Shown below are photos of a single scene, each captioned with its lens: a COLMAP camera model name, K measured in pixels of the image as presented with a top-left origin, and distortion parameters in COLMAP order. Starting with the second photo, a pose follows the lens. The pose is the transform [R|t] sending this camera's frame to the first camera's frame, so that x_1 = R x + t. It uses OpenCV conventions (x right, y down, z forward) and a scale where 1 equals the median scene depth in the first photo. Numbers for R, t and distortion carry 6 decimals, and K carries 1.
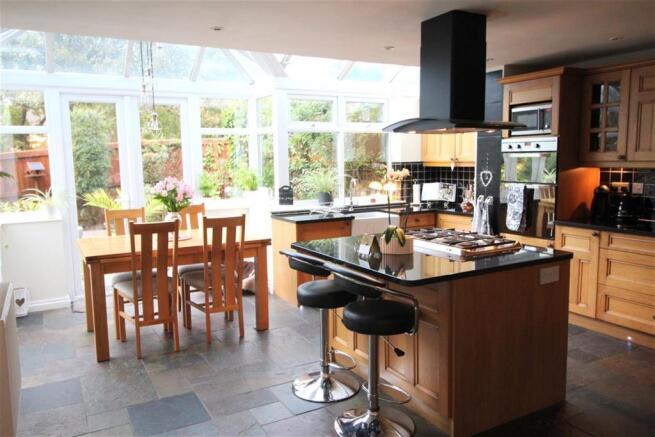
lens RADIAL K [[507.3, 0, 327.3], [0, 507.3, 218.4], [0, 0, 1]] dist [0.019773, -0.020391]
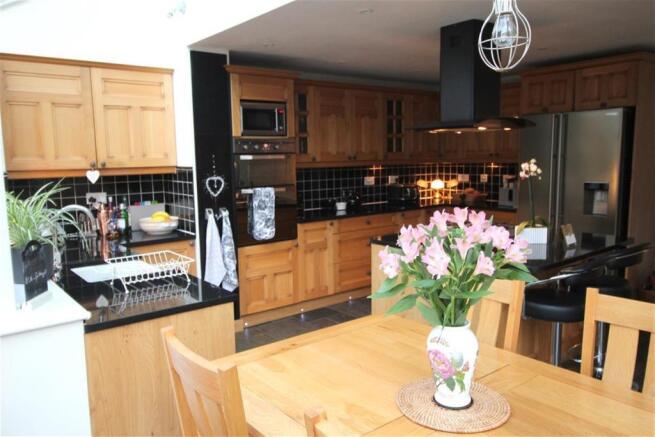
lens RADIAL K [[507.3, 0, 327.4], [0, 507.3, 219.5], [0, 0, 1]] dist [0.019773, -0.020391]
pose [[-0.166367, -0.100916, 0.980886, -0.506773], [0.140827, 0.982120, 0.124929, -0.102410], [-0.975956, 0.158919, -0.149181, 0.956880]]
